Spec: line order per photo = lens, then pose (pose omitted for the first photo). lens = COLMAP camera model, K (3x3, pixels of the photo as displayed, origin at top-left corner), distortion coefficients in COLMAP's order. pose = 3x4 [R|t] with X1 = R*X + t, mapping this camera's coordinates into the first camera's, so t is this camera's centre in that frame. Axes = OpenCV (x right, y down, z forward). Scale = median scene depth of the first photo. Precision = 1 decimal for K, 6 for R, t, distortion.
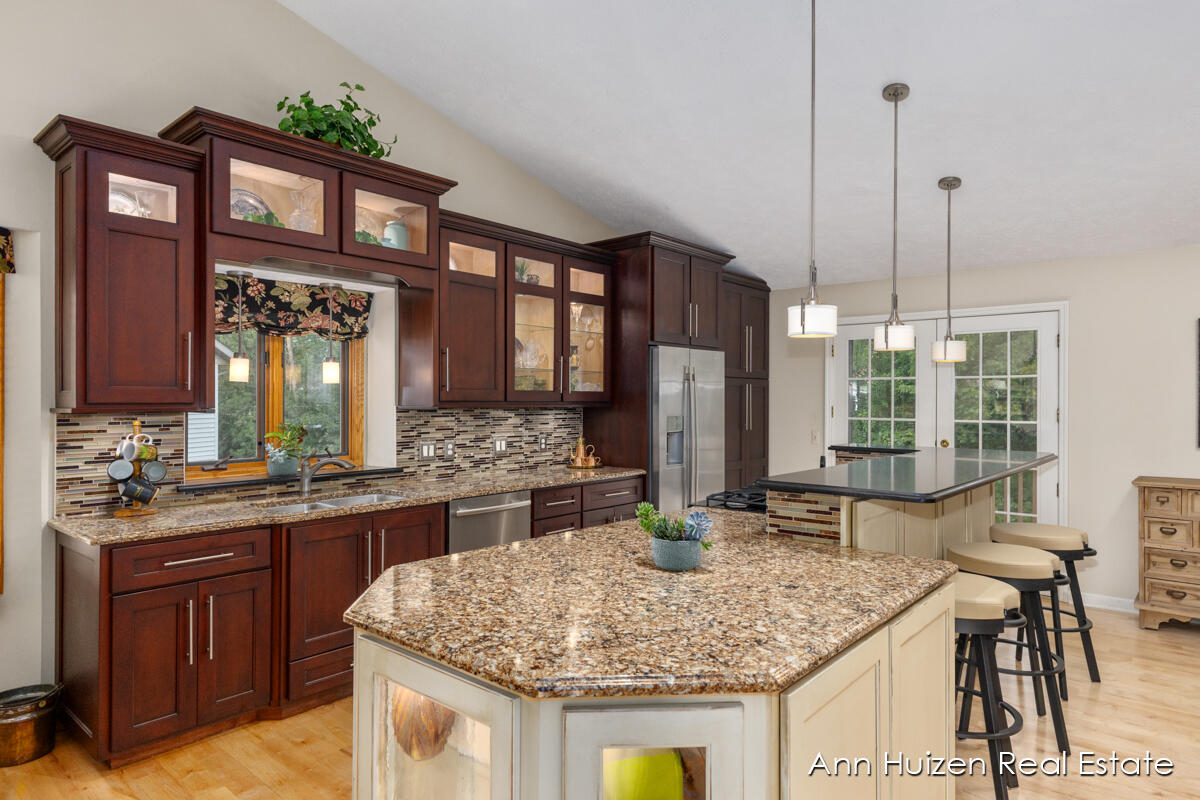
lens RADIAL K [[699.7, 0, 598.7], [0, 699.7, 397.5], [0, 0, 1]] dist [0.003418, -0.003066]
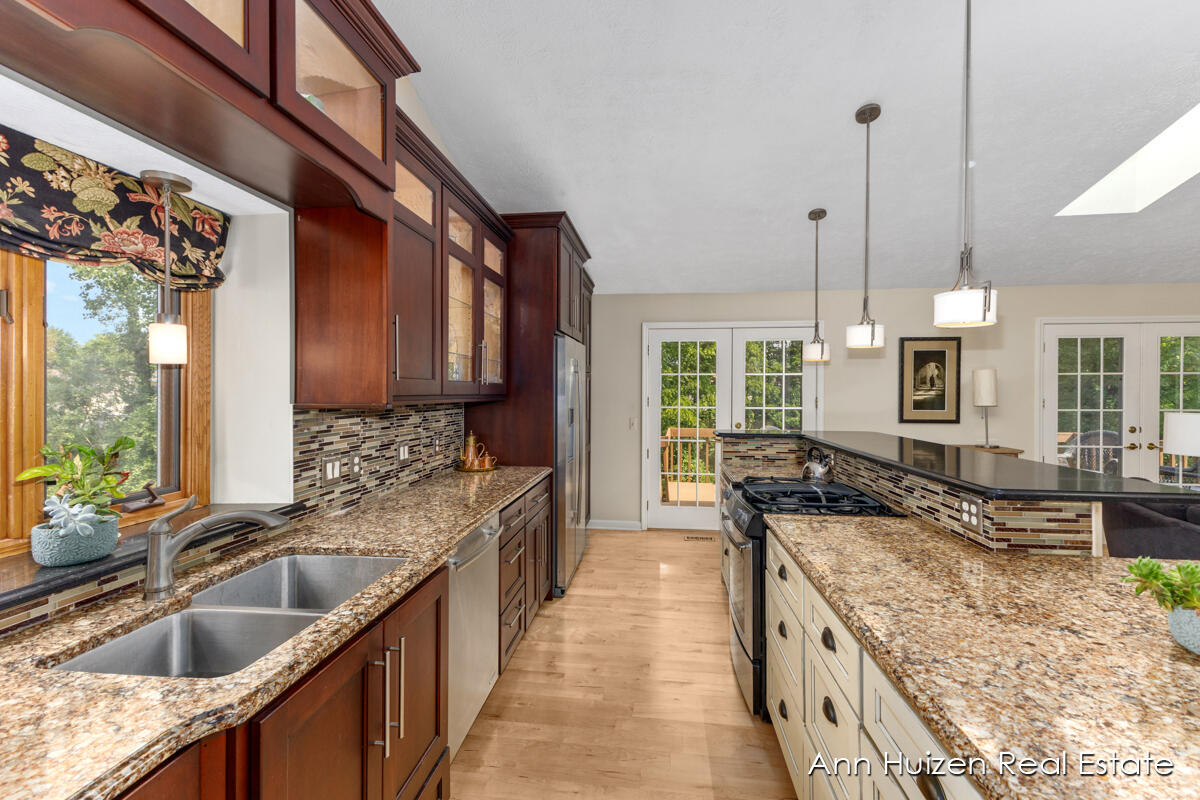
lens RADIAL K [[519.1, 0, 607.8], [0, 519.1, 391.5], [0, 0, 1]] dist [0.007647, -0.001870]
pose [[0.822542, -0.000357, 0.568704, -0.333726], [-0.002891, 0.999984, 0.004809, -0.001629], [-0.568697, -0.005600, 0.822528, 0.481281]]
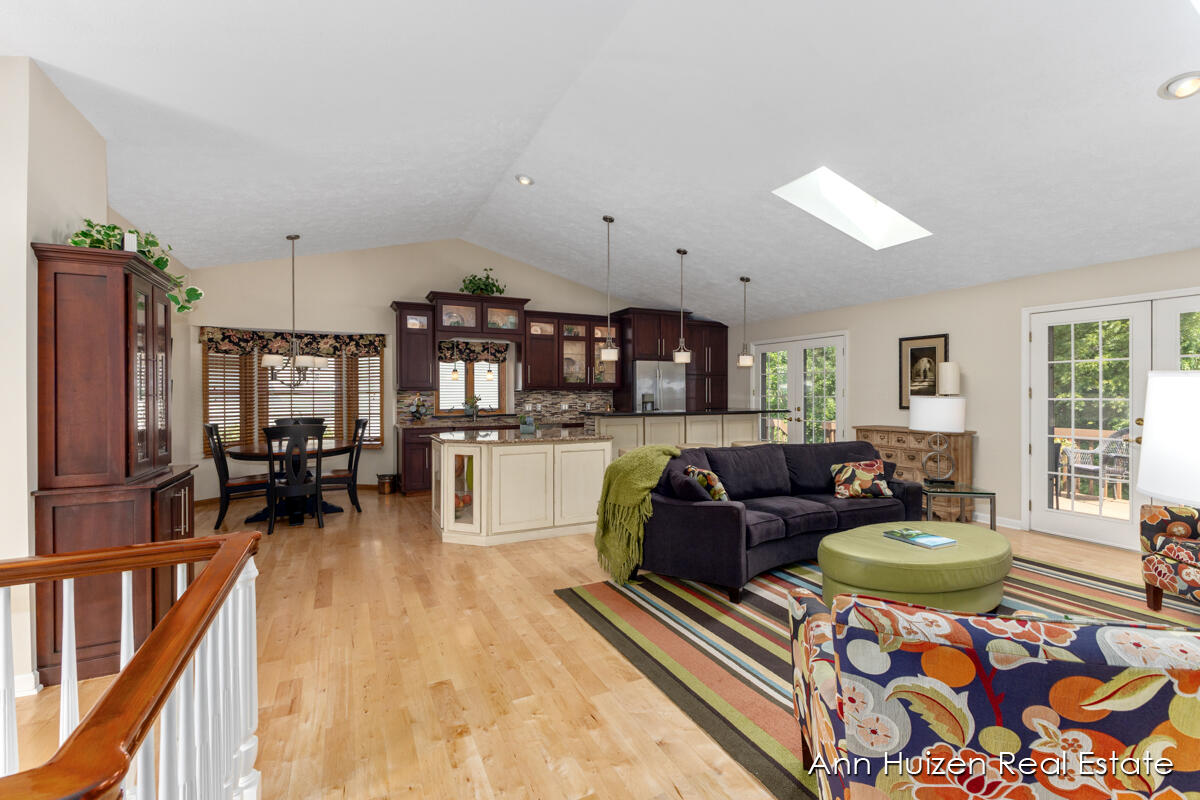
lens RADIAL K [[519.1, 0, 599.9], [0, 519.1, 392.1], [0, 0, 1]] dist [0.007647, -0.001870]
pose [[0.924619, -0.003400, -0.380879, 0.721862], [0.004884, 0.999984, 0.002928, 0.019527], [0.380863, -0.004567, 0.924620, -0.614127]]
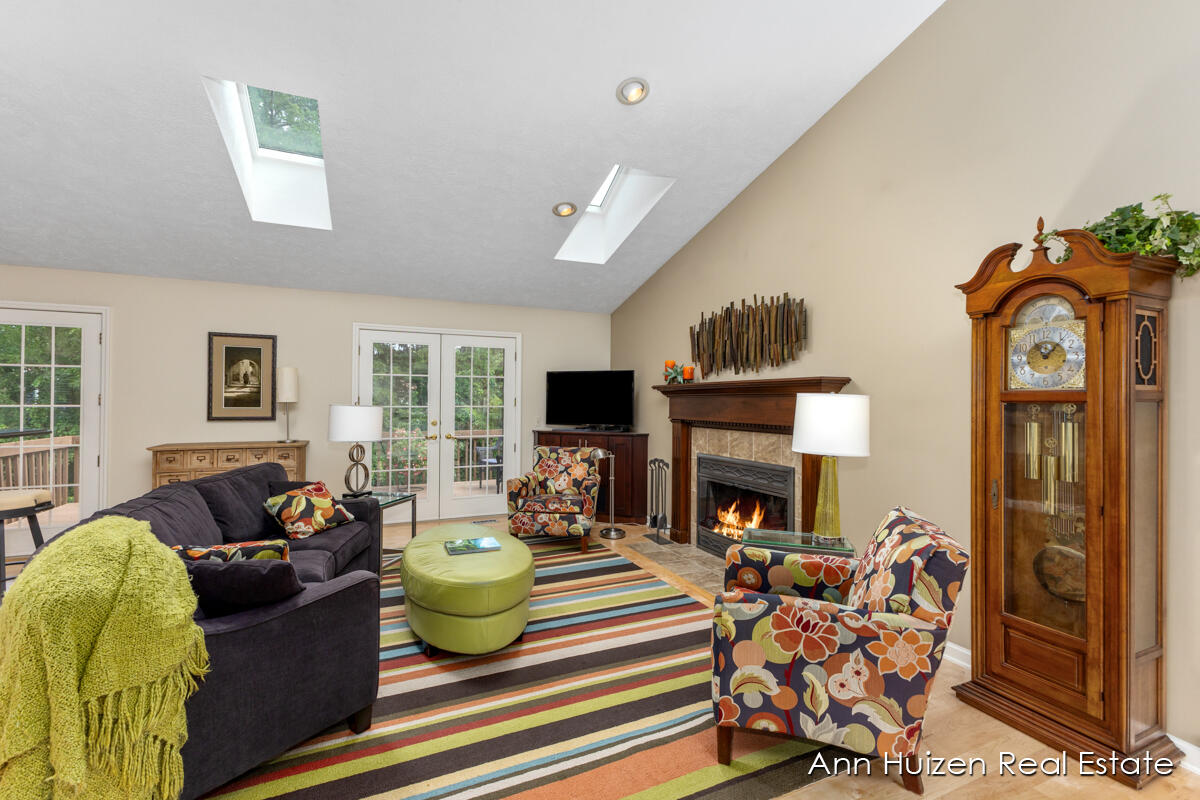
lens RADIAL K [[519.1, 0, 603.8], [0, 519.1, 393.6], [0, 0, 1]] dist [0.007647, -0.001870]
pose [[0.424882, 0.011090, 0.905181, 0.247026], [-0.008609, 0.999929, -0.008210, 0.016992], [-0.905208, -0.004305, 0.424947, -0.234910]]
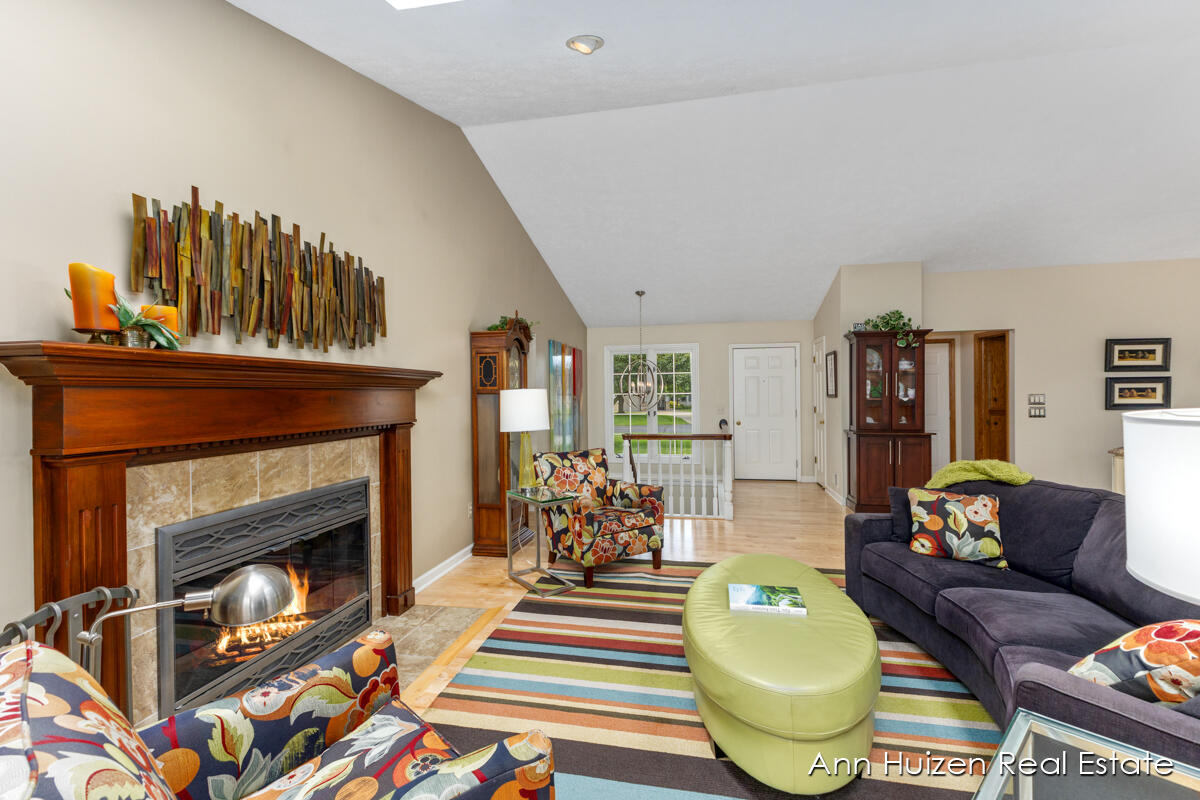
lens RADIAL K [[519.1, 0, 598.5], [0, 519.1, 398.8], [0, 0, 1]] dist [0.007647, -0.001870]
pose [[-0.875792, 0.010878, -0.482565, 1.295290], [0.010074, 0.999940, 0.004258, 0.026487], [0.482583, -0.001132, -0.875850, 0.677259]]
